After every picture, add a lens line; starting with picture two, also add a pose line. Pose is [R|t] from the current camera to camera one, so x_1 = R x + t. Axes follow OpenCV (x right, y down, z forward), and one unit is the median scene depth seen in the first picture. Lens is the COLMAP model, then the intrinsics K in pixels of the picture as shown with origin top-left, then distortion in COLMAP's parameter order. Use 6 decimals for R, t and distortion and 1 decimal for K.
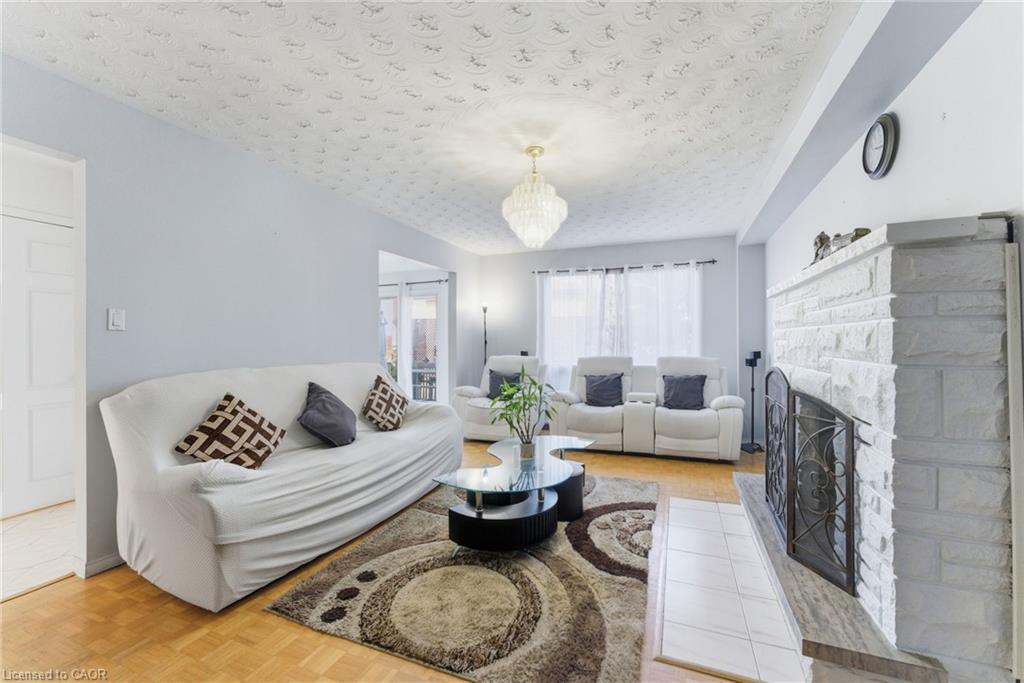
lens RADIAL K [[411.7, 0, 516.9], [0, 411.7, 343.4], [0, 0, 1]] dist [-0.005929, 0.002200]
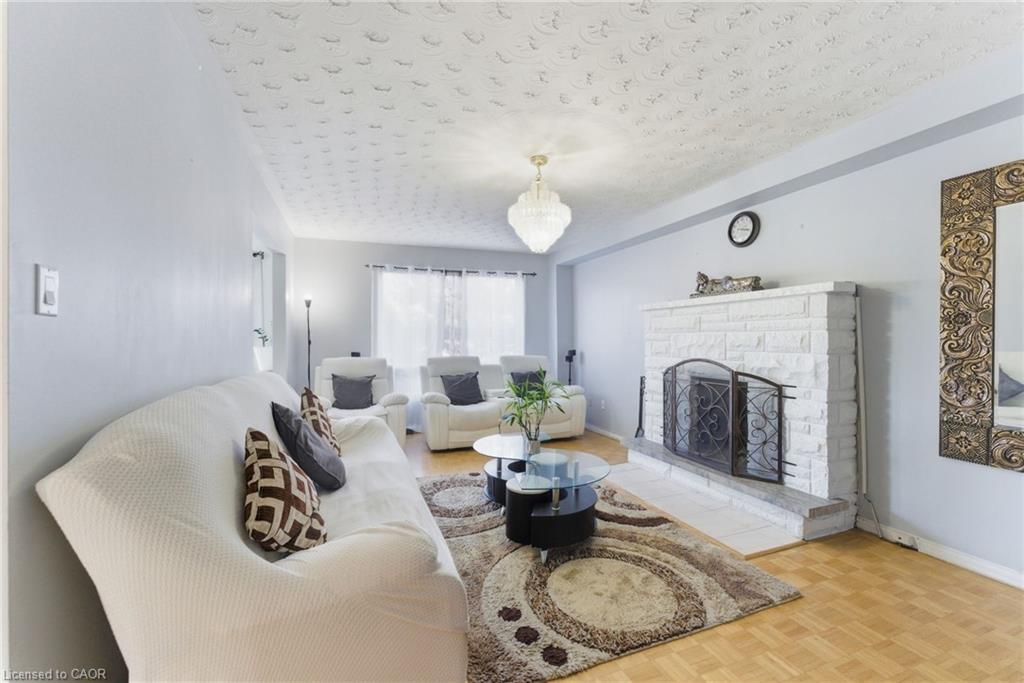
lens RADIAL K [[411.7, 0, 516.2], [0, 411.7, 342.8], [0, 0, 1]] dist [-0.005929, 0.002200]
pose [[0.737950, -0.000303, 0.674855, -0.913474], [0.003203, 0.999990, -0.003053, 0.001330], [-0.674848, 0.004415, 0.737944, 0.344539]]
